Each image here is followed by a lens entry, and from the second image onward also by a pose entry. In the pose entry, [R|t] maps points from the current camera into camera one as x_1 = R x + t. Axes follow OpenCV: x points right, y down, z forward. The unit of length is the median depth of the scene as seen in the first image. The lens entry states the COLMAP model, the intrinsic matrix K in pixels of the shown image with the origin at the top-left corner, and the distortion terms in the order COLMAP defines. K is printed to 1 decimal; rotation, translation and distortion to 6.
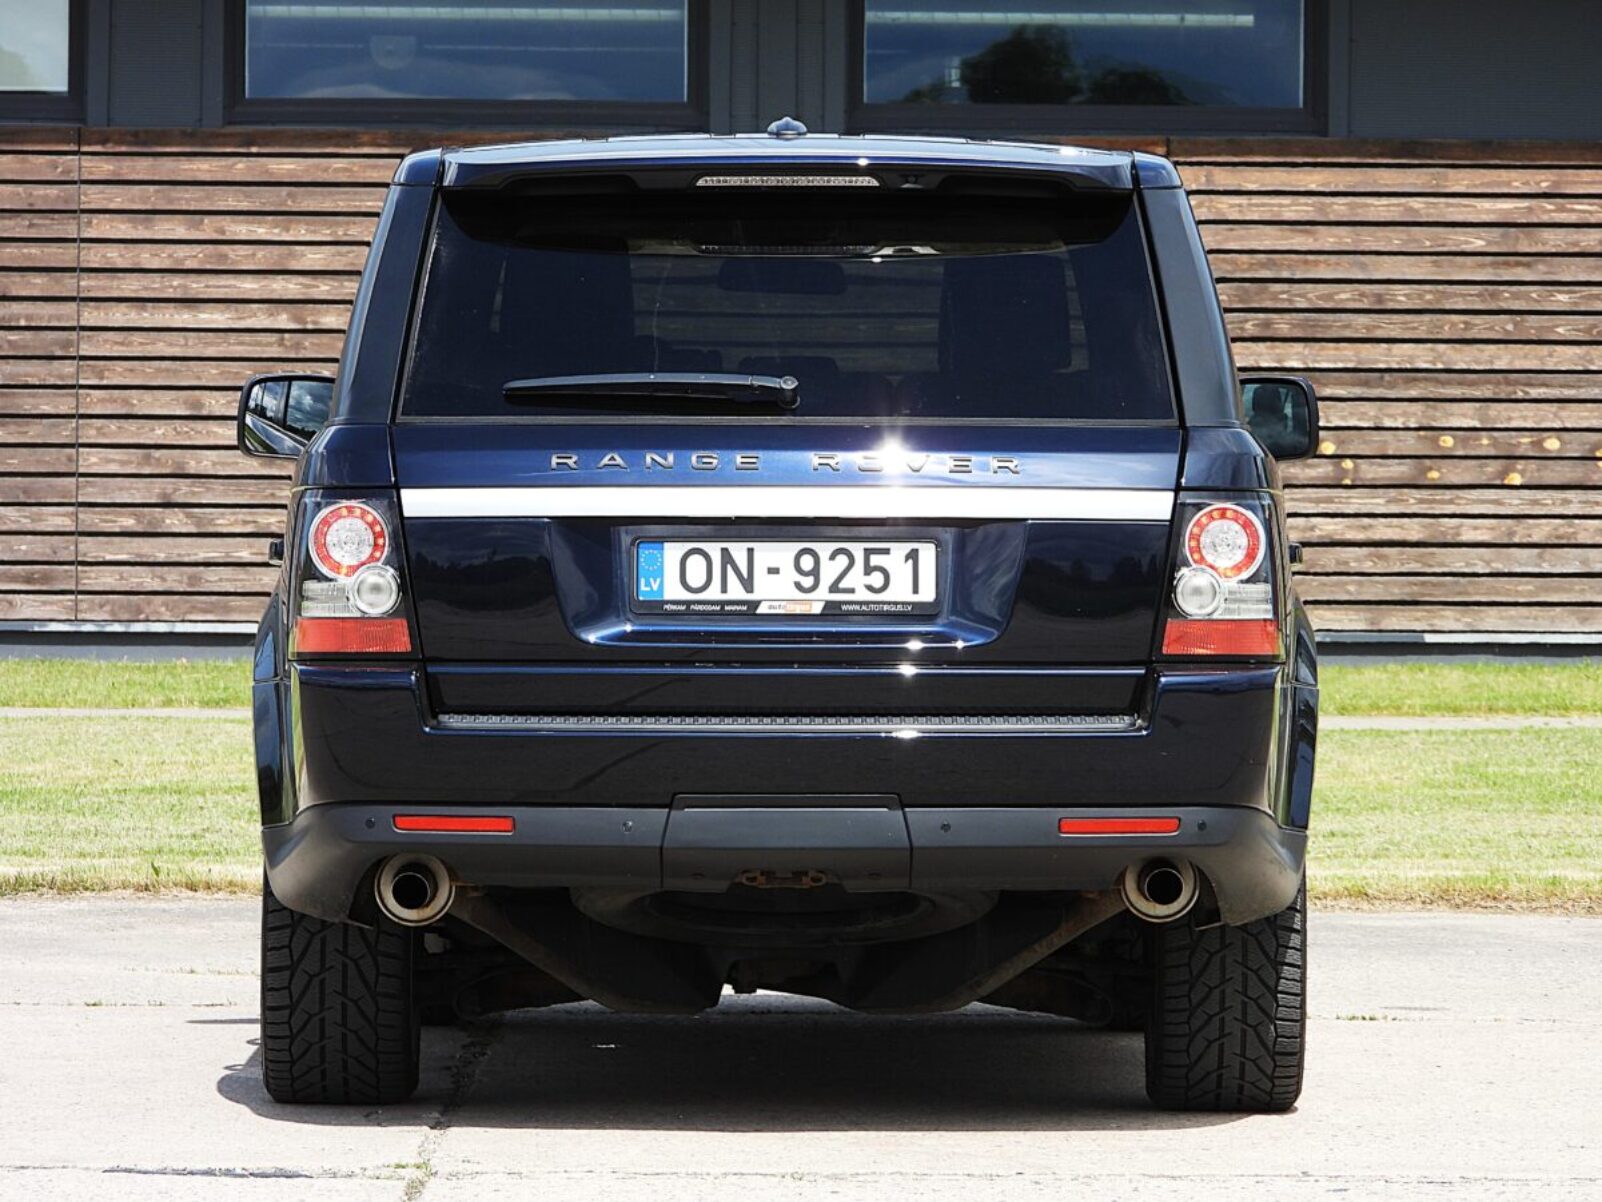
lens RADIAL K [[9898.3, 0, 797.8], [0, 9898.3, 601.0], [0, 0, 1]] dist [0.145519, 0.000000]
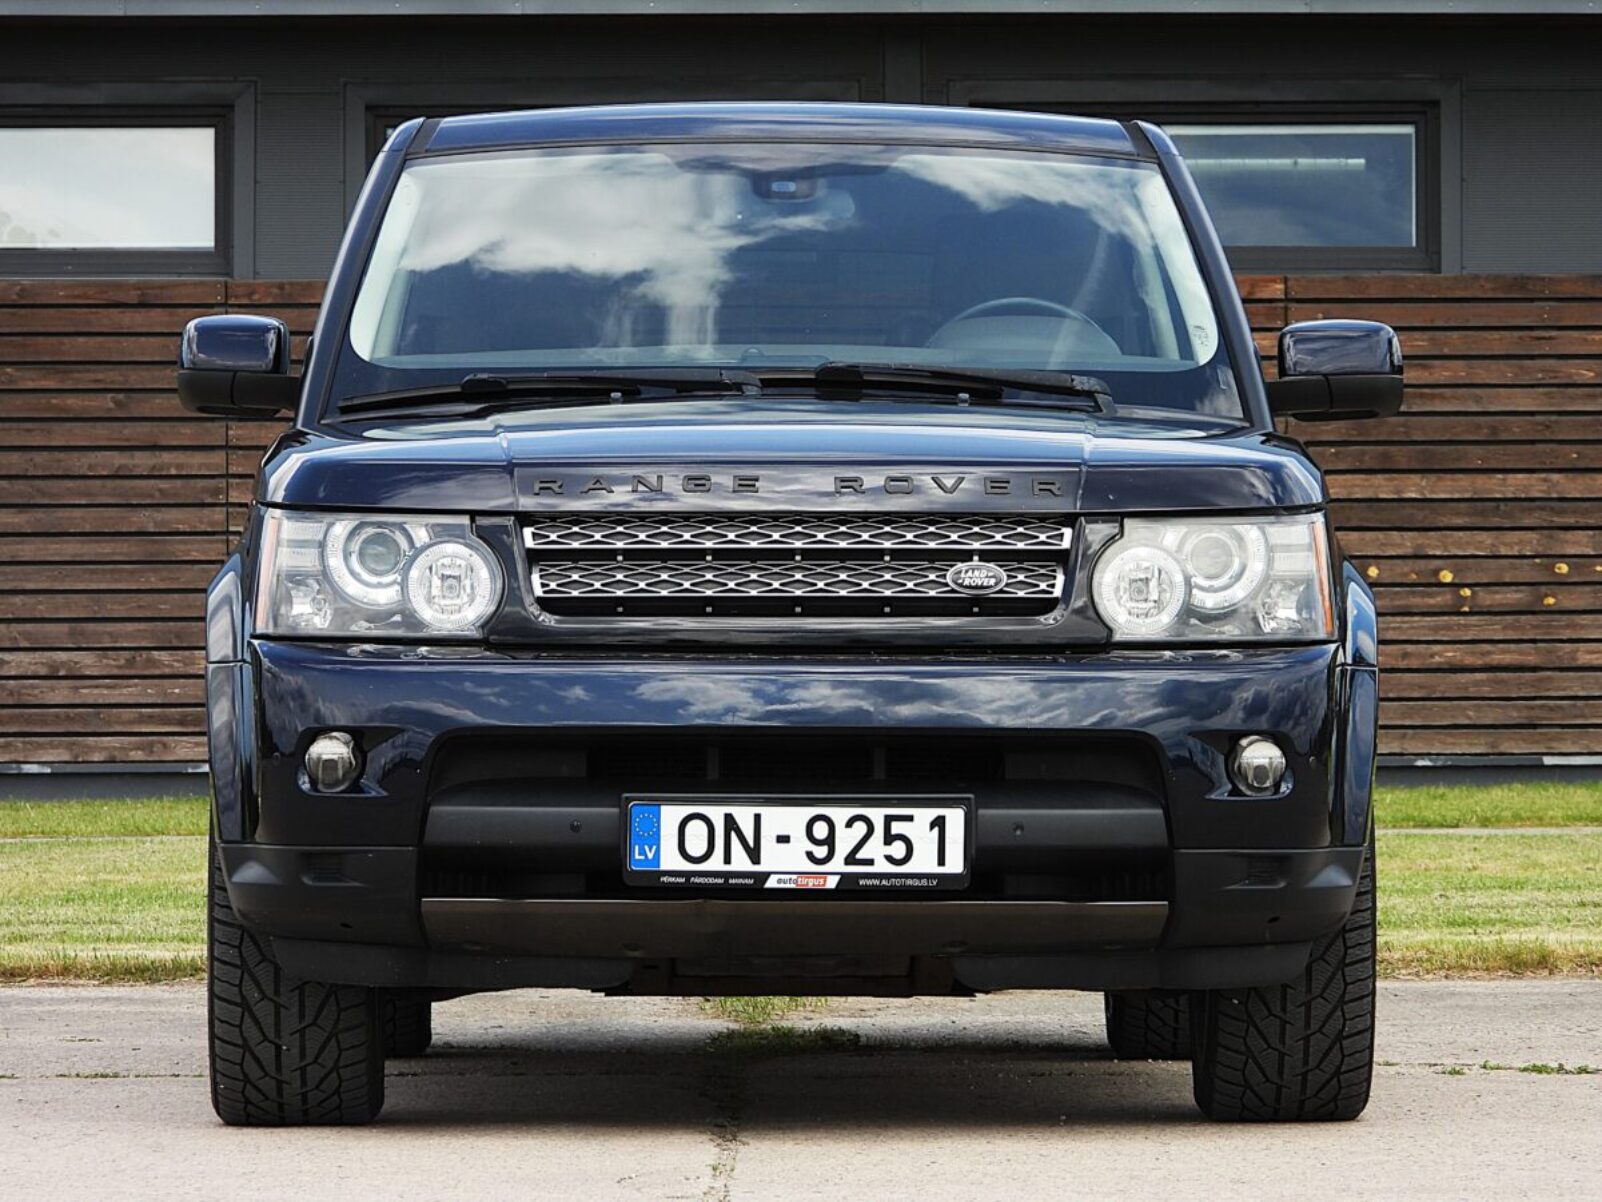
lens RADIAL K [[8544.9, 0, 797.8], [0, 8544.9, 600.9], [0, 0, 1]] dist [-0.169169, 0.000000]
pose [[0.999592, -0.013539, -0.025137, 0.008717], [0.013431, 0.999900, -0.004445, -0.009942], [0.025194, 0.004105, 0.999674, 0.116570]]
